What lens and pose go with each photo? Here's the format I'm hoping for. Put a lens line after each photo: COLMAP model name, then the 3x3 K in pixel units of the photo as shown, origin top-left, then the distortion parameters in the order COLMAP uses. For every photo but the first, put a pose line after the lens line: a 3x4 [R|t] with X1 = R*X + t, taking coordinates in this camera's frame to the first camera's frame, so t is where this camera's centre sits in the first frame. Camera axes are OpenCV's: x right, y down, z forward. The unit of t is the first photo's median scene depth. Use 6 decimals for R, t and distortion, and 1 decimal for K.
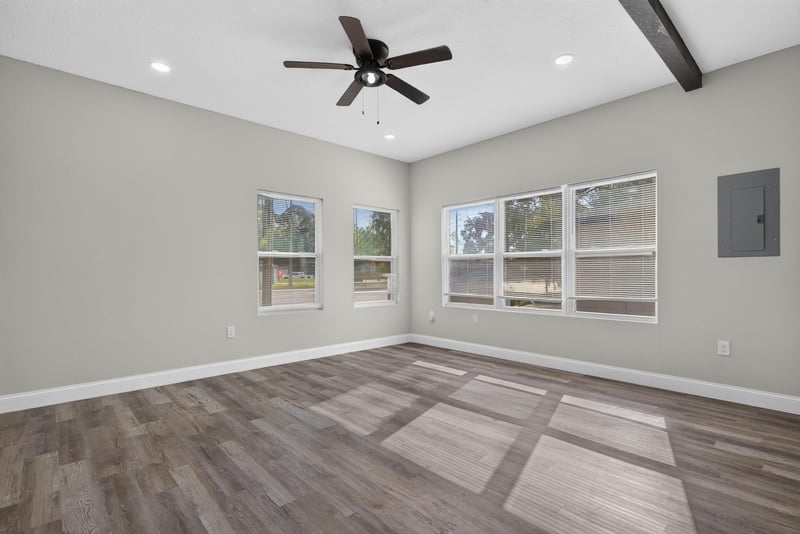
lens RADIAL K [[379.3, 0, 404.5], [0, 379.3, 268.7], [0, 0, 1]] dist [0.012704, -0.000097]
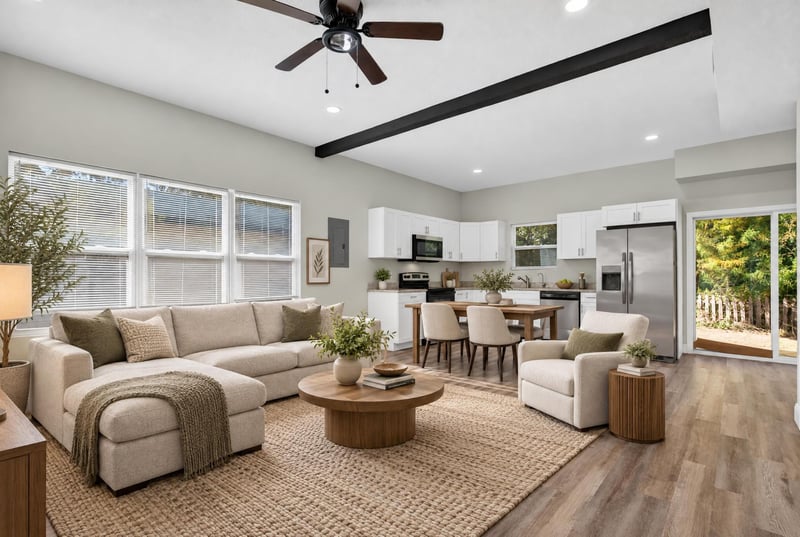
lens RADIAL K [[383.6, 0, 395.2], [0, 383.6, 269.5], [0, 0, 1]] dist [0.013373, 0.000046]
pose [[-0.096543, 0.021346, 0.995100, -0.889704], [-0.010498, 0.999693, -0.022463, 0.016429], [-0.995273, -0.012616, -0.096289, 0.932928]]
